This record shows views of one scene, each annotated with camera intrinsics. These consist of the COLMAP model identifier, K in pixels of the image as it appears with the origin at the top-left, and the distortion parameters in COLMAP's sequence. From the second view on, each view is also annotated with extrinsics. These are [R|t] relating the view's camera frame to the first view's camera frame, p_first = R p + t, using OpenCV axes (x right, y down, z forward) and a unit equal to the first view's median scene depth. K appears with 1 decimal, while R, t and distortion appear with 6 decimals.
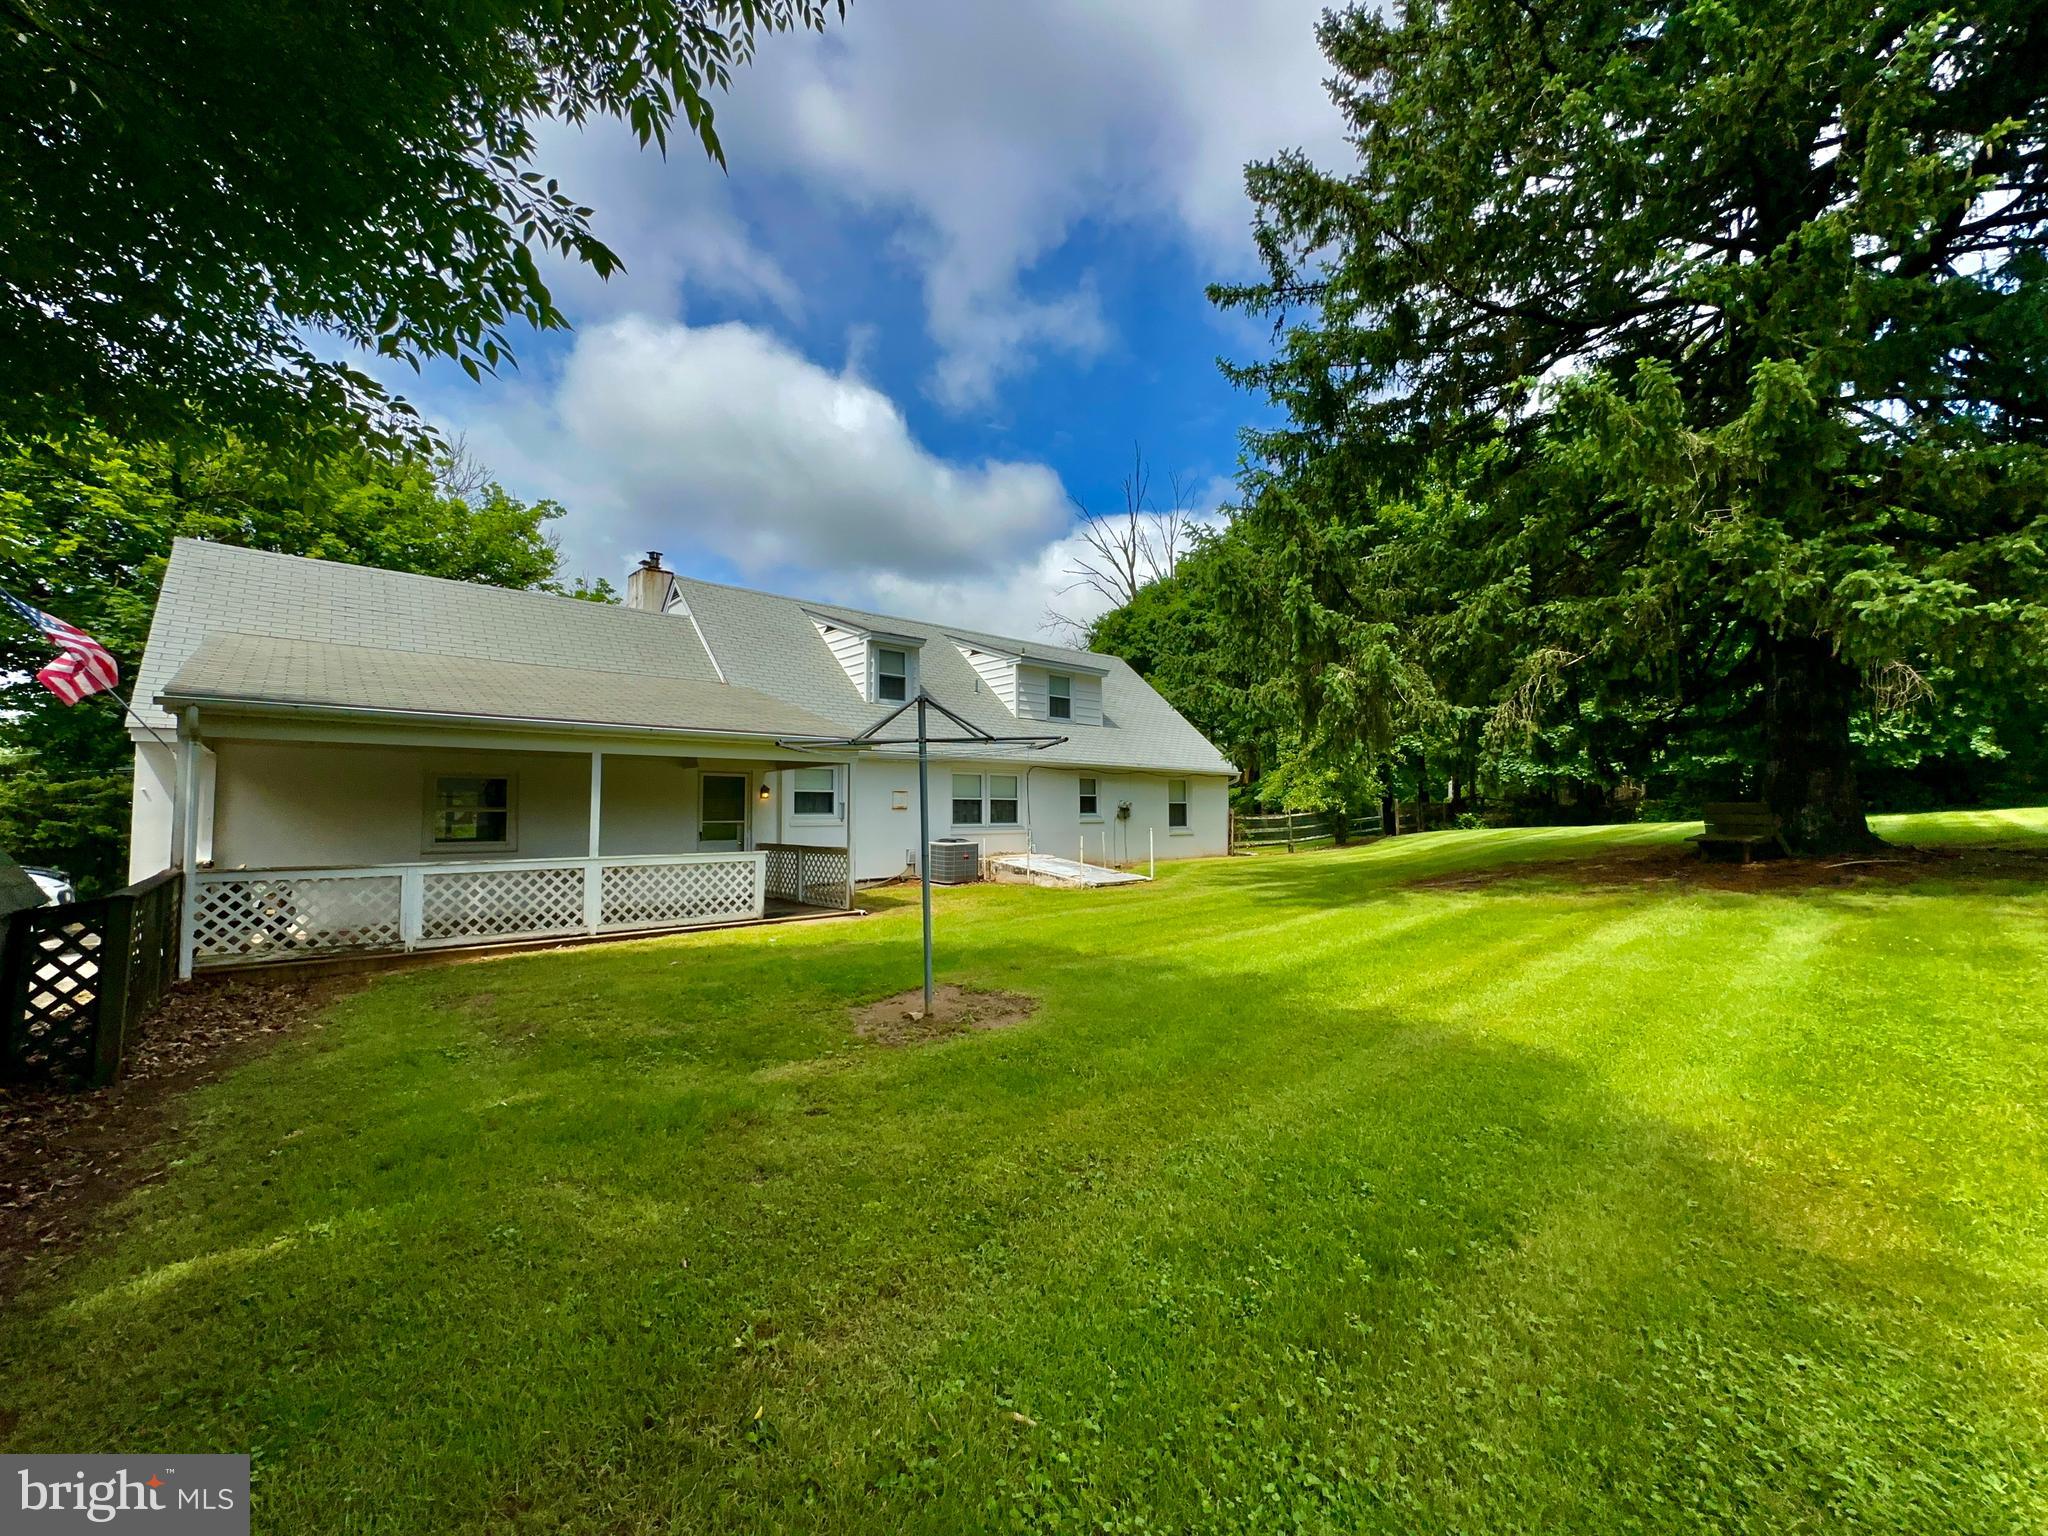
lens RADIAL K [[826.0, 0, 1034.2], [0, 826.0, 774.1], [0, 0, 1]] dist [0.001274, 0.001304]
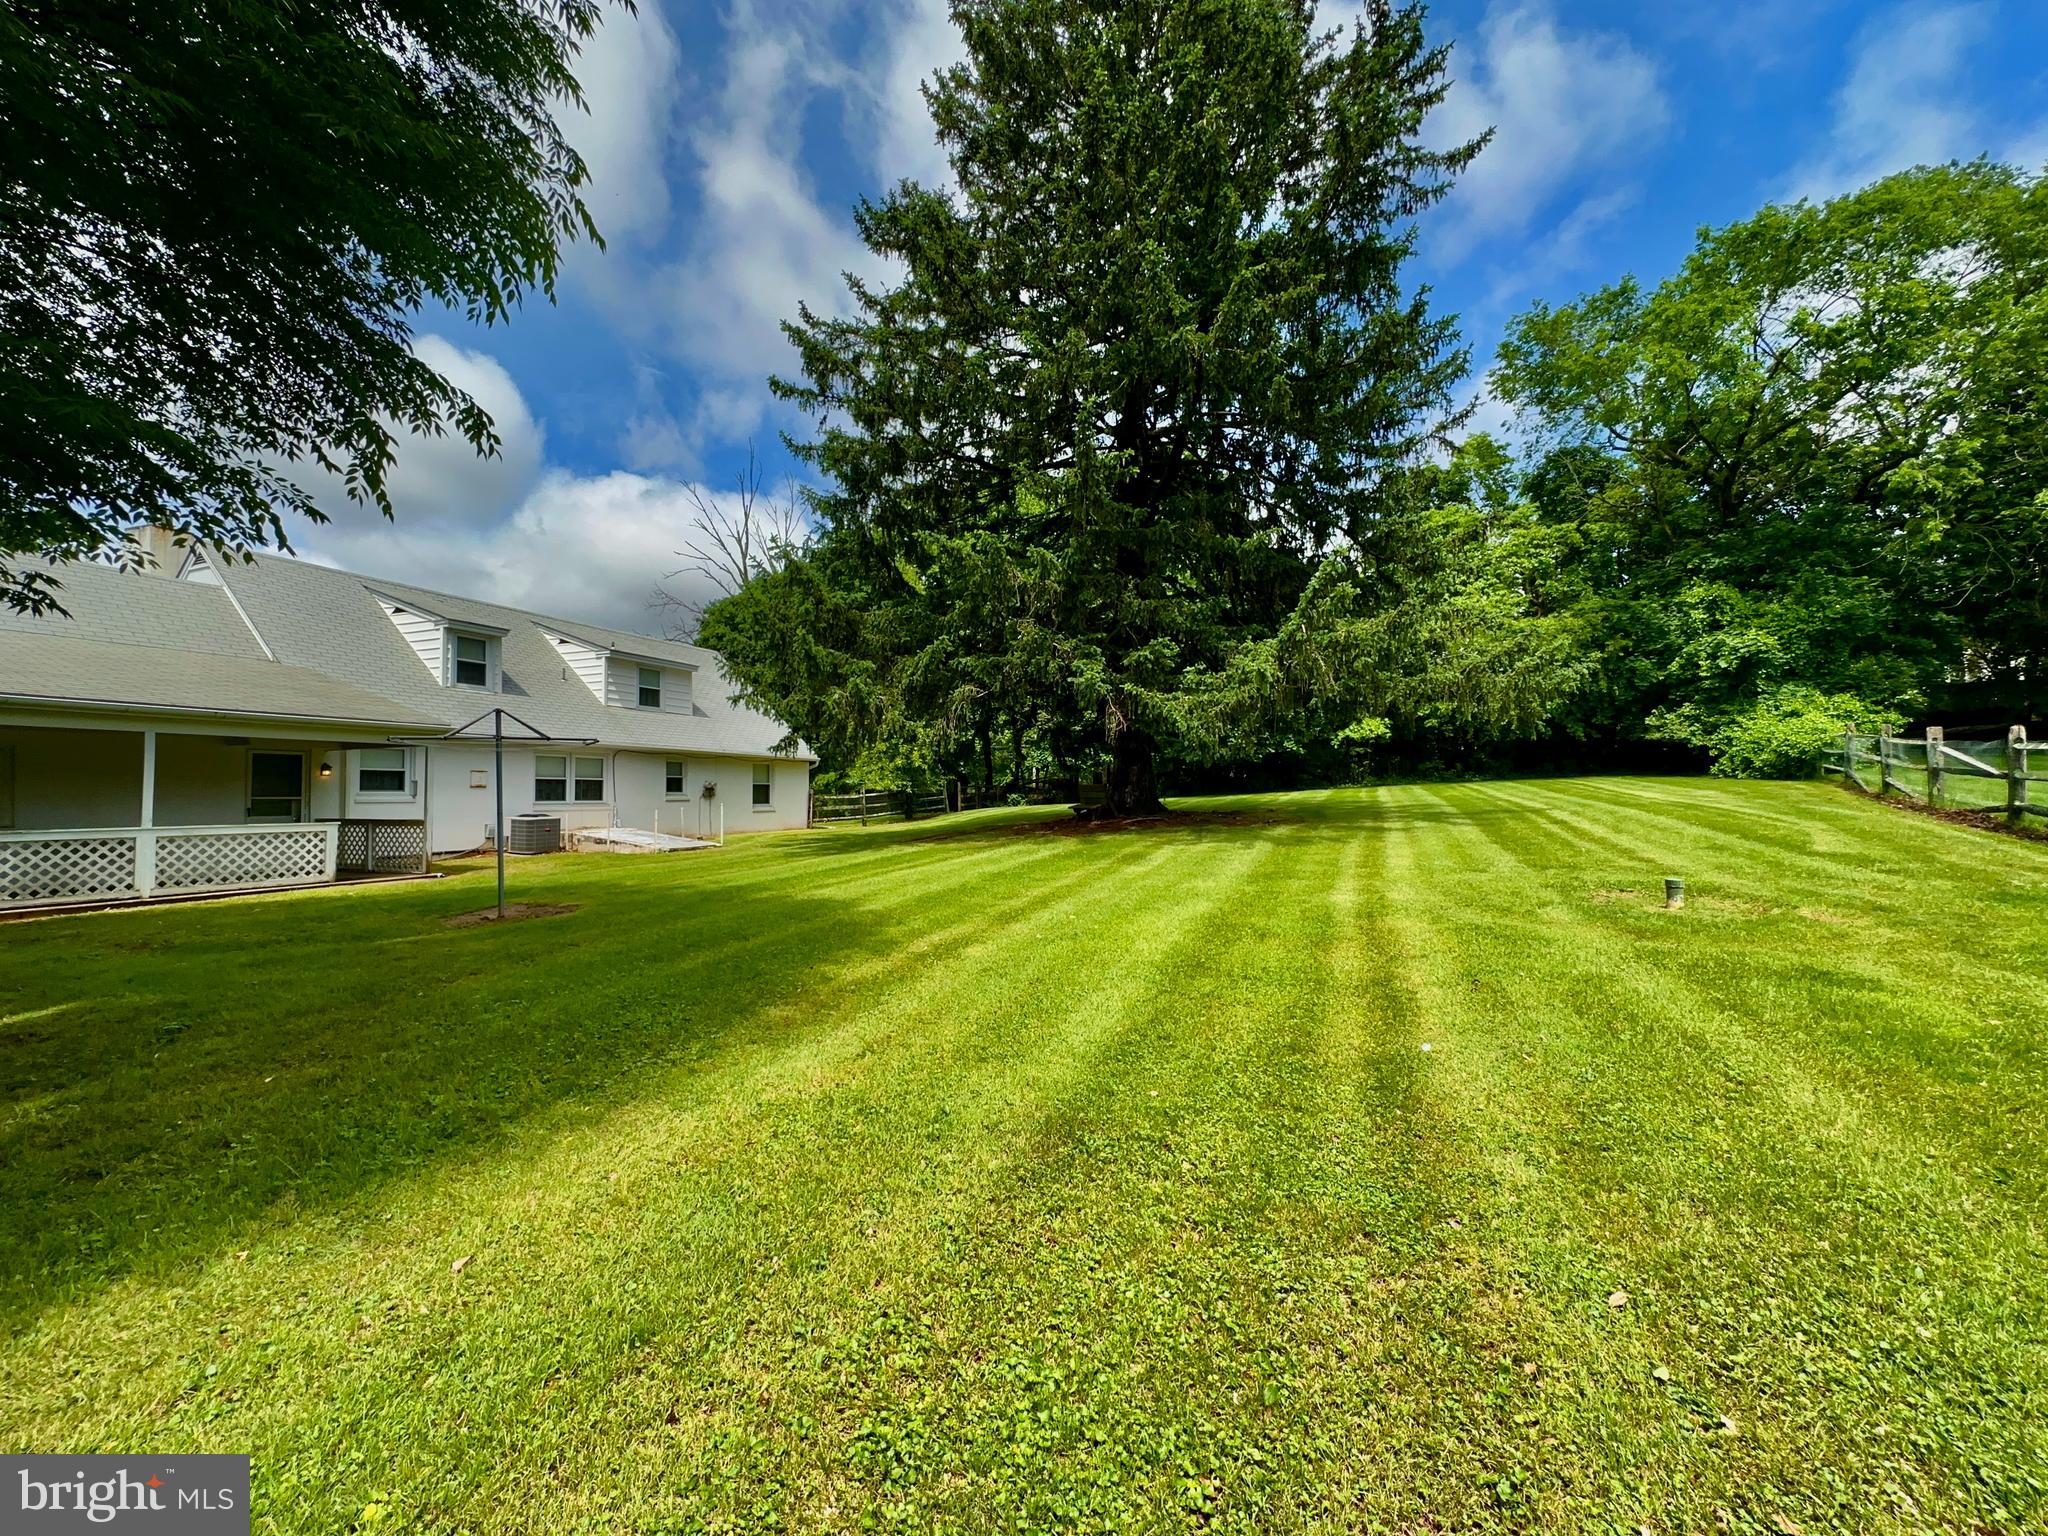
lens RADIAL K [[826.0, 0, 1025.2], [0, 826.0, 769.6], [0, 0, 1]] dist [0.001274, 0.001304]
pose [[0.911022, 0.013737, 0.412128, 0.050601], [-0.019936, 0.999744, 0.010744, -0.007665], [-0.411875, -0.018005, 0.911062, -0.327965]]
